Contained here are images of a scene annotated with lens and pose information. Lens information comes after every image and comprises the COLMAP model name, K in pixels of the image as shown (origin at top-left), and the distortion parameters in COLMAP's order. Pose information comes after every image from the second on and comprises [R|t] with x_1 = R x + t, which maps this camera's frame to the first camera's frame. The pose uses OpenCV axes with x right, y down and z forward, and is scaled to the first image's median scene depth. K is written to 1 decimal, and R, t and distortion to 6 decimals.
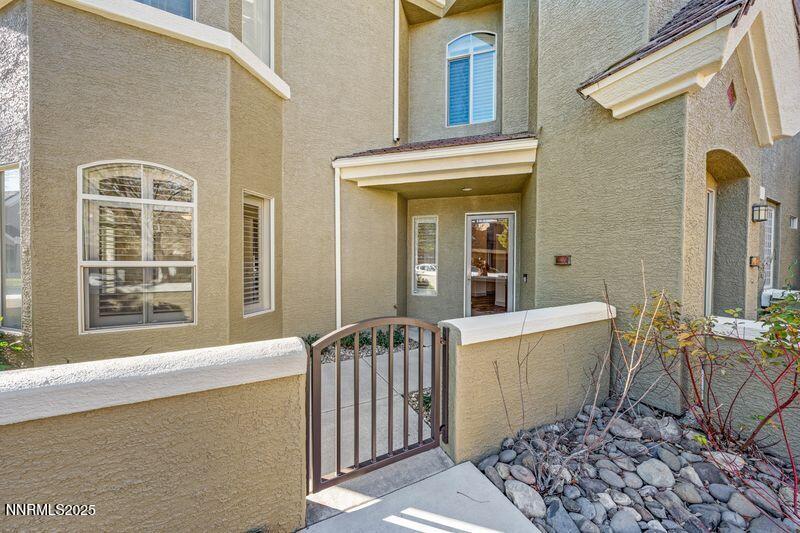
lens RADIAL K [[271.4, 0, 398.2], [0, 271.4, 265.6], [0, 0, 1]] dist [-0.000887, 0.000085]
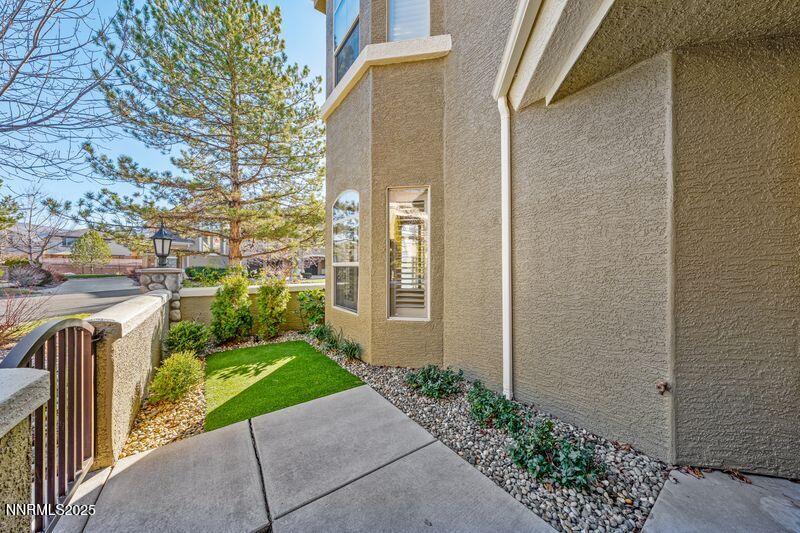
lens RADIAL K [[271.4, 0, 398.2], [0, 271.4, 265.6], [0, 0, 1]] dist [-0.000887, 0.000085]
pose [[0.139277, -0.001816, -0.990252, 0.344477], [-0.005376, 0.999982, -0.002590, 0.000235], [0.990239, 0.005684, 0.139265, 0.760991]]
